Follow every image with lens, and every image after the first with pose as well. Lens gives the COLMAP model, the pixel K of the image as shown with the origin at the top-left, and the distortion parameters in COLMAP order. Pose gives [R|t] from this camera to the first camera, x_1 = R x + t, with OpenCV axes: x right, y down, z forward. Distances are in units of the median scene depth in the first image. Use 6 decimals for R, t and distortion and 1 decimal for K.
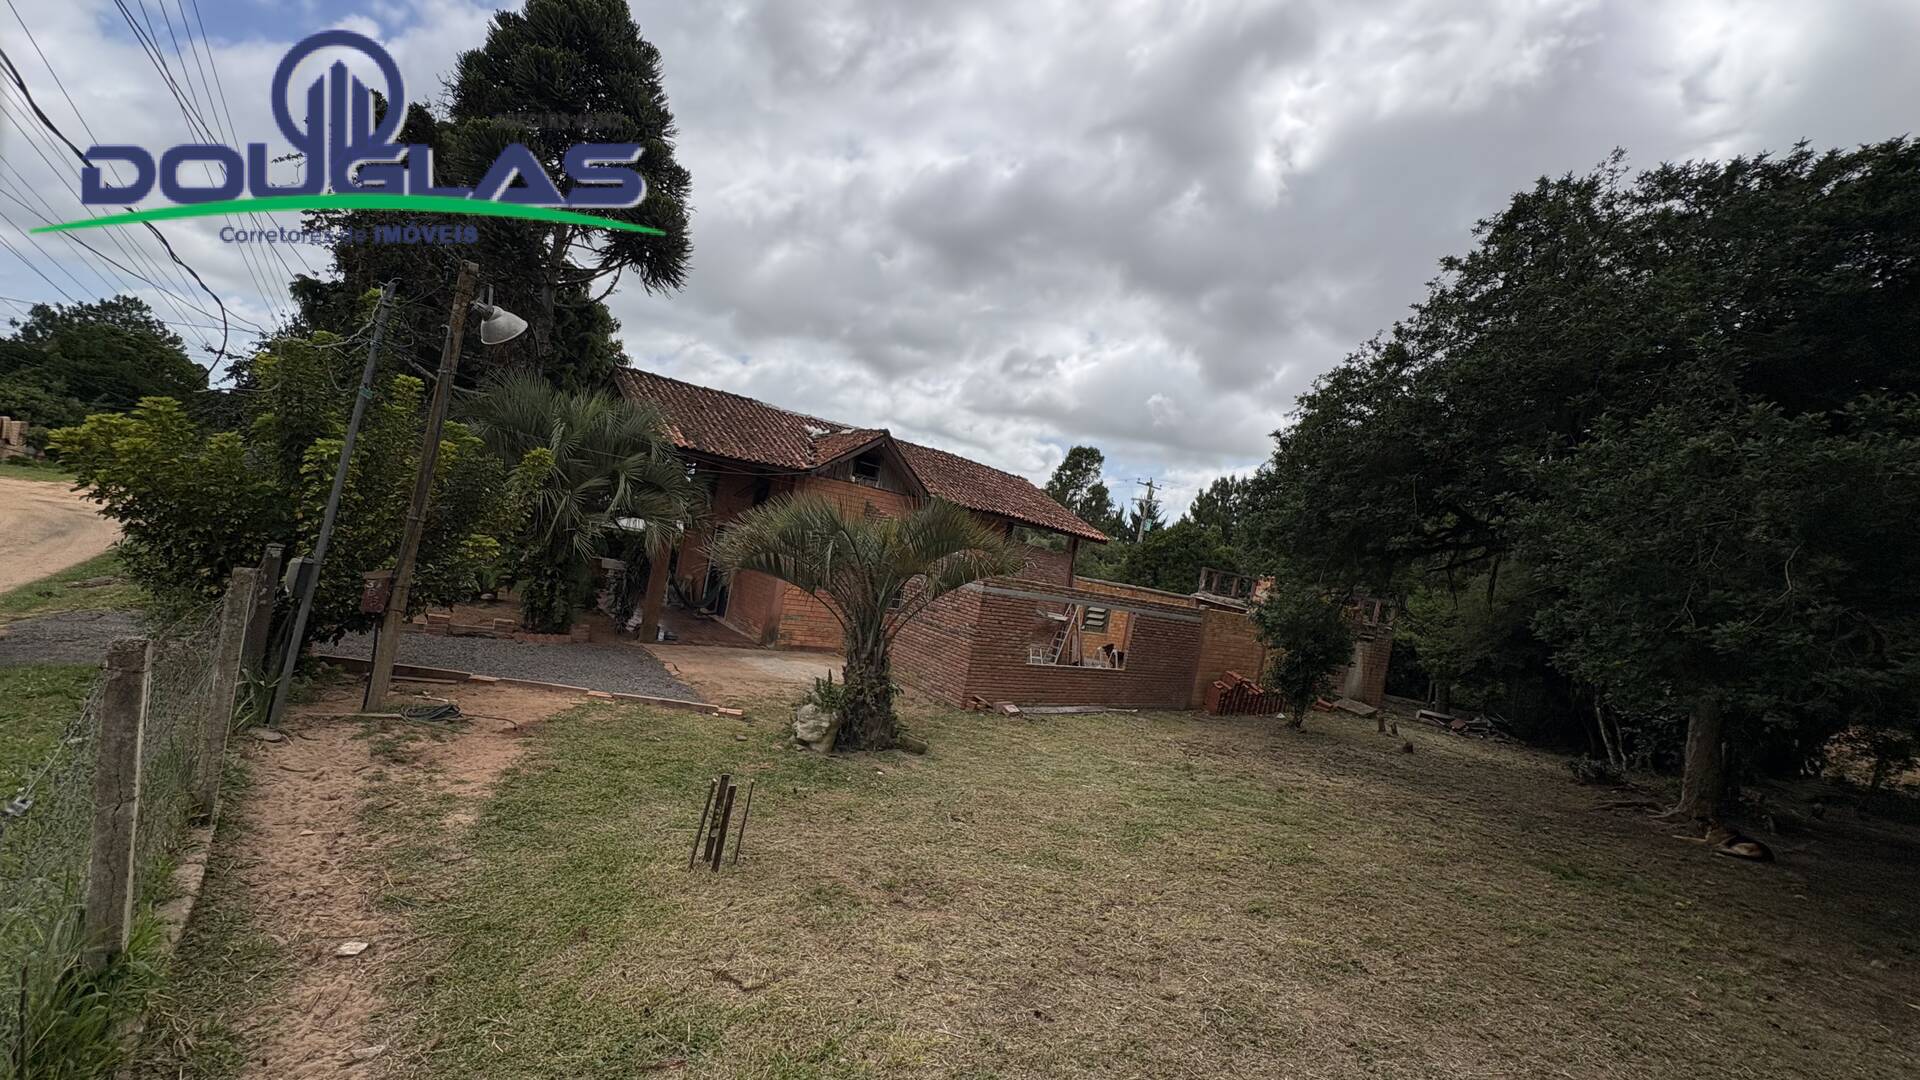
lens RADIAL K [[764.4, 0, 962.4], [0, 764.4, 541.1], [0, 0, 1]] dist [0.002385, -0.000556]
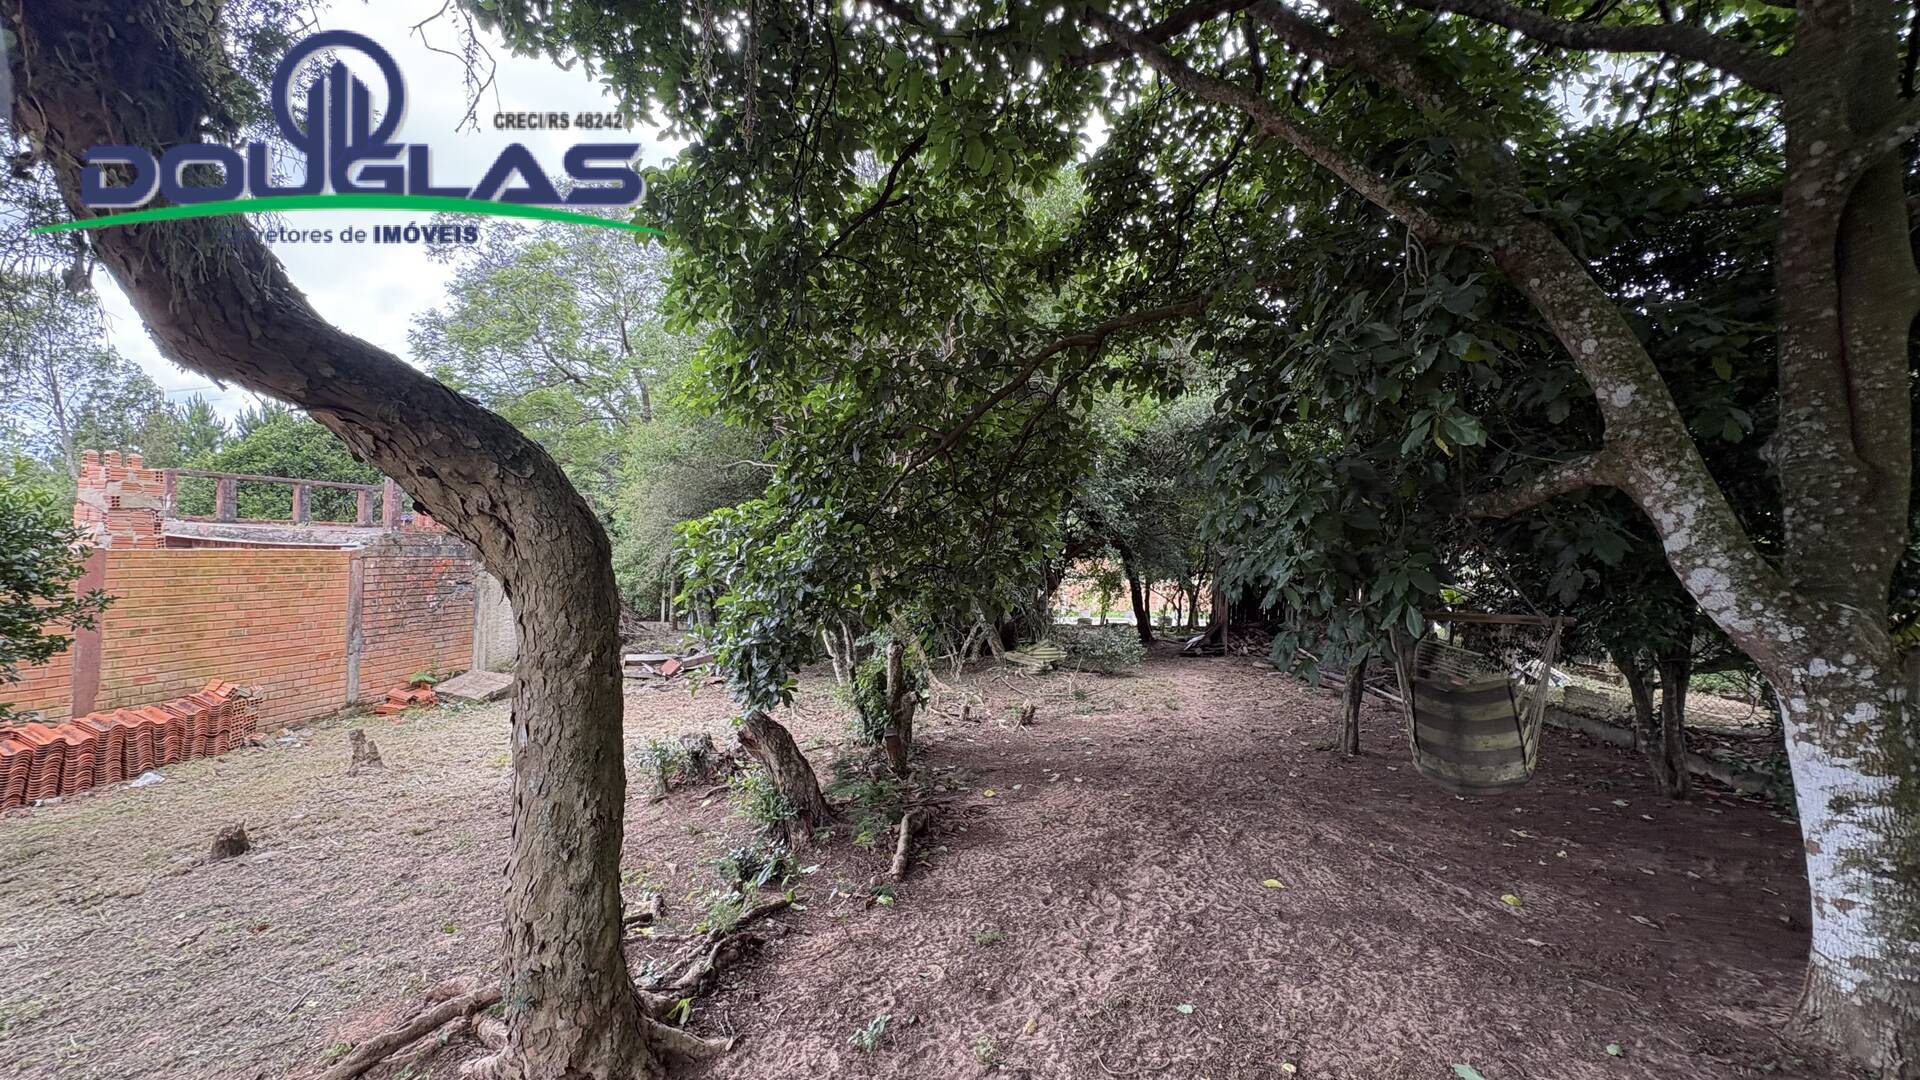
lens RADIAL K [[764.4, 0, 964.5], [0, 764.4, 545.6], [0, 0, 1]] dist [0.002385, -0.000556]
pose [[0.765694, -0.156076, 0.623981, 0.763647], [0.101669, 0.987286, 0.122190, 0.145009], [-0.635119, -0.030121, 0.771827, 0.597800]]
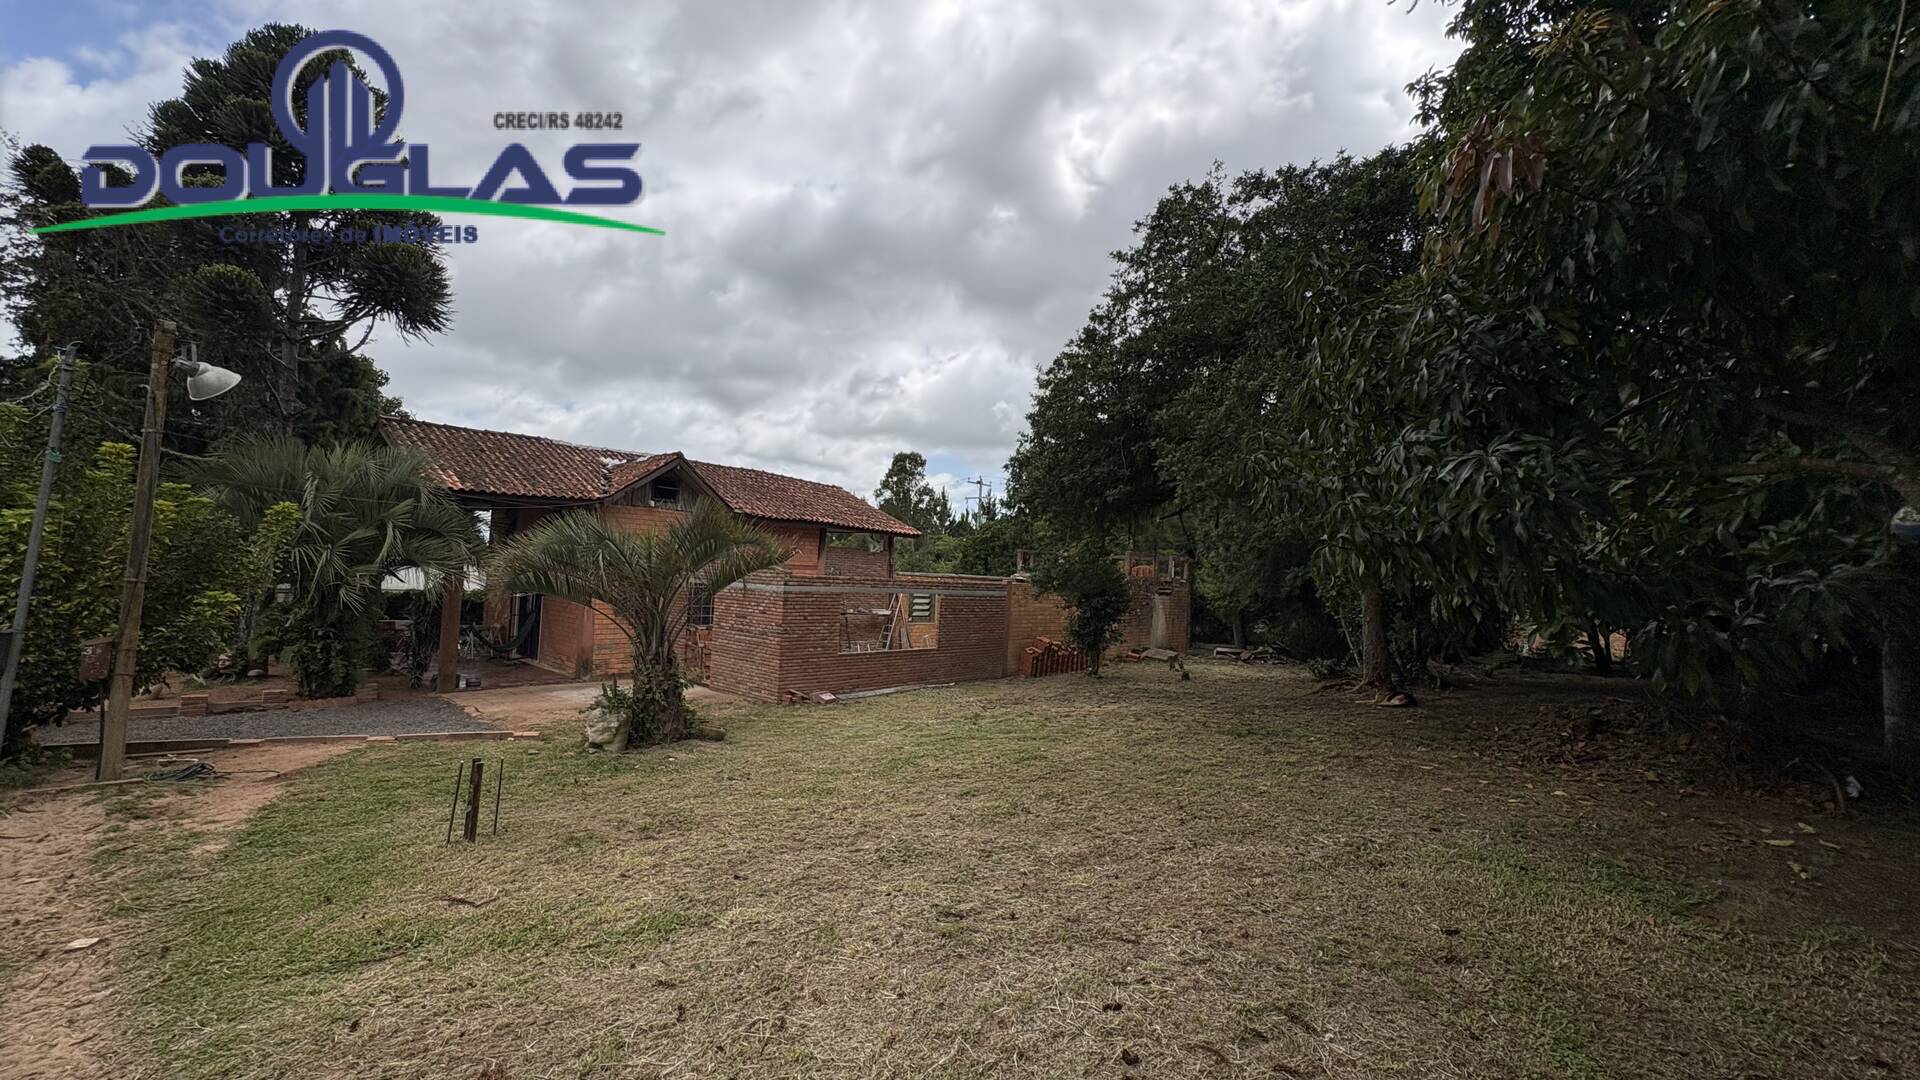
lens RADIAL K [[764.4, 0, 963.9], [0, 764.4, 542.6], [0, 0, 1]] dist [0.002385, -0.000556]
pose [[0.975803, -0.130228, 0.175637, 0.097405], [0.133678, 0.990993, -0.007907, 0.042821], [-0.173026, 0.031194, 0.984423, -0.096898]]
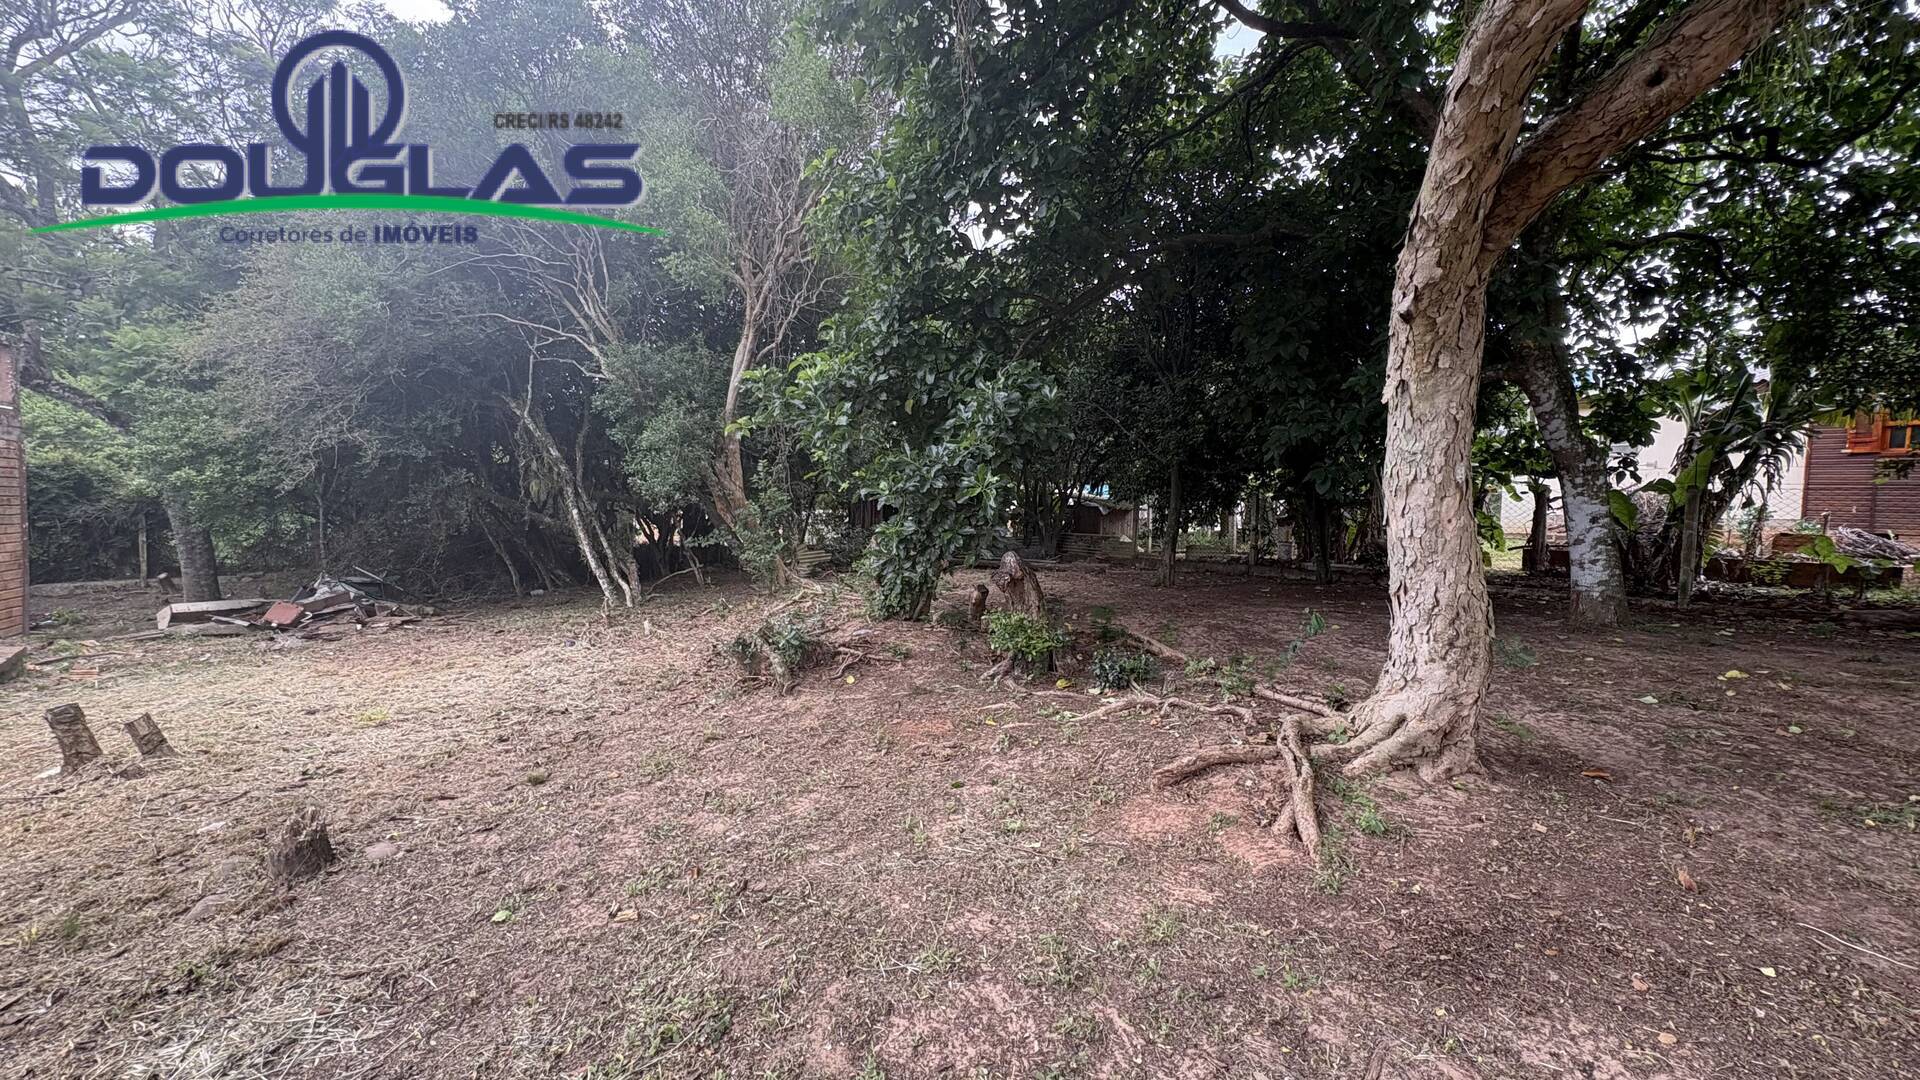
lens RADIAL K [[764.4, 0, 963.0], [0, 764.4, 542.5], [0, 0, 1]] dist [0.002385, -0.000556]
pose [[0.157612, -0.221868, 0.962254, 0.513754], [-0.006246, 0.974190, 0.225643, 0.172168], [-0.987481, -0.041574, 0.152159, 0.948459]]
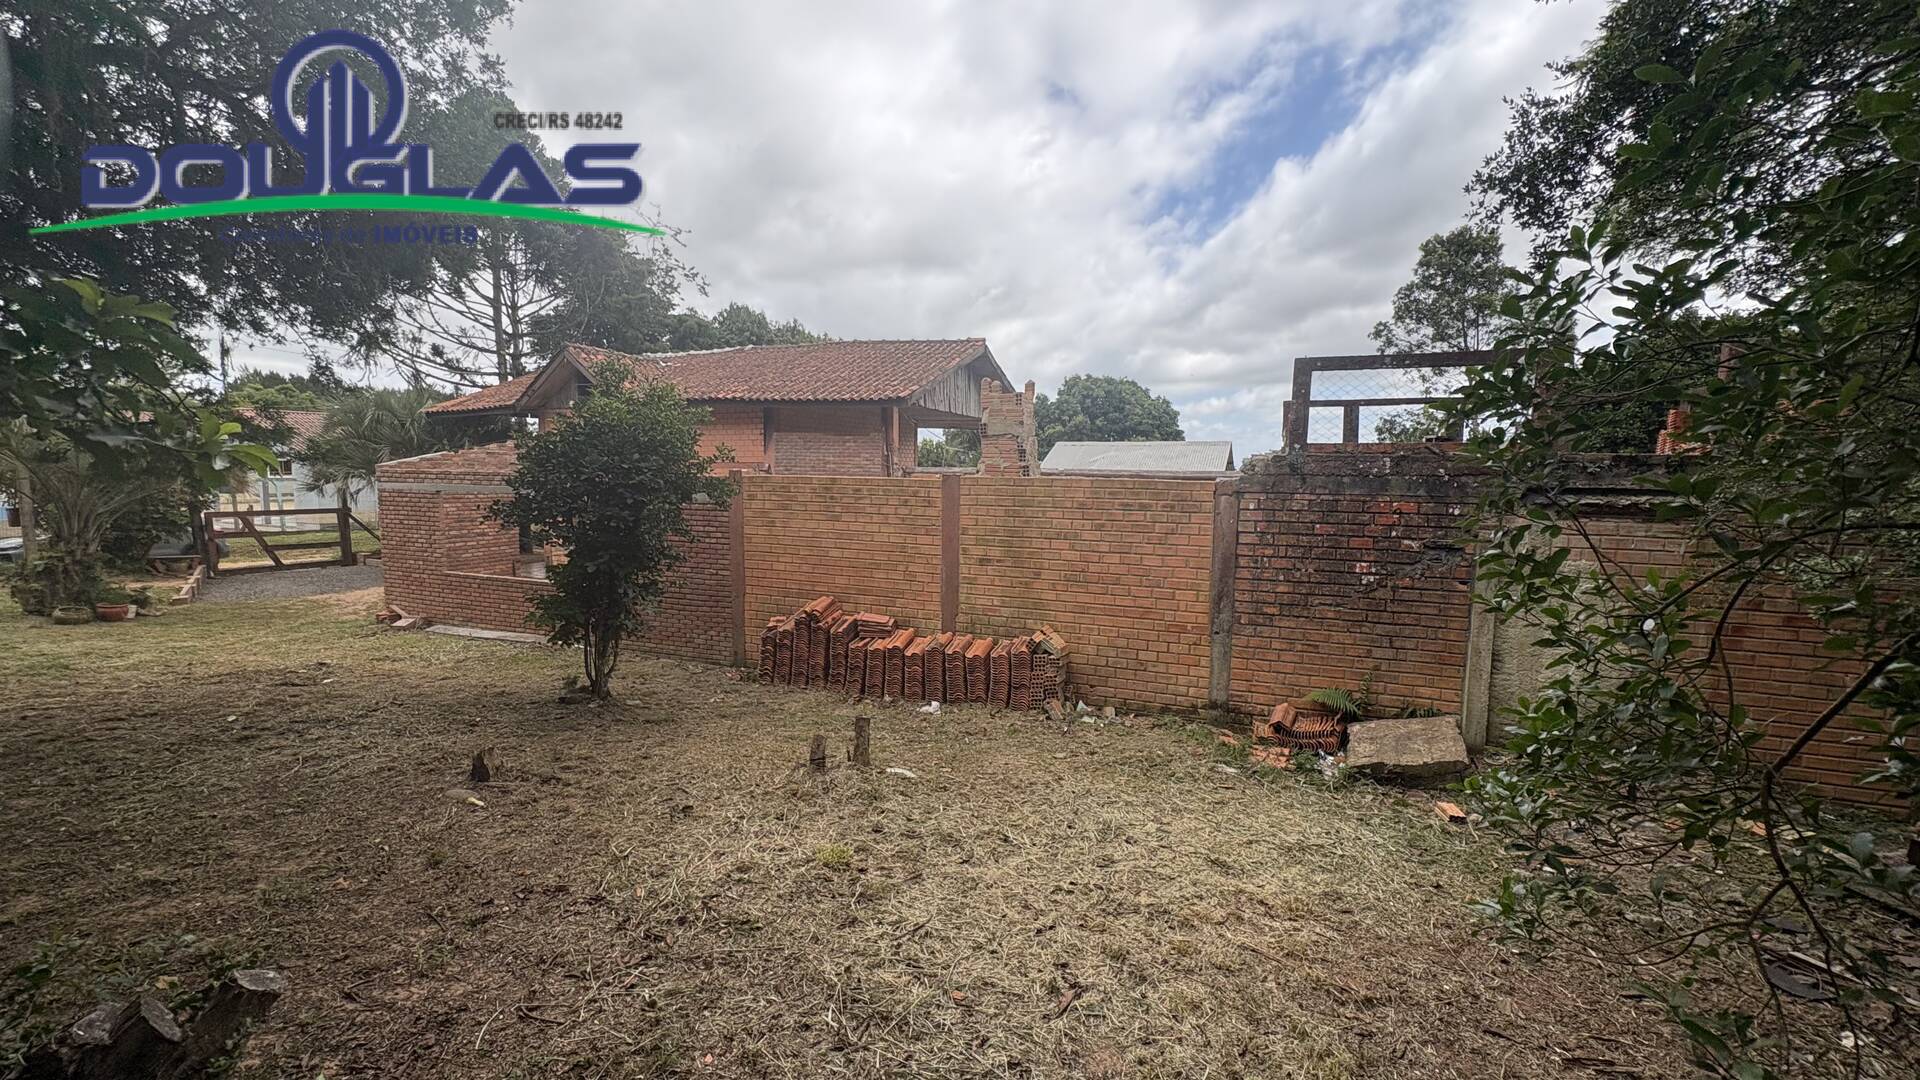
lens RADIAL K [[764.4, 0, 958.4], [0, 764.4, 540.2], [0, 0, 1]] dist [0.002385, -0.000556]
pose [[0.472103, -0.091757, -0.876755, 1.165011], [0.081408, 0.994856, -0.060282, 0.243866], [0.877776, -0.042916, 0.477144, 1.214885]]
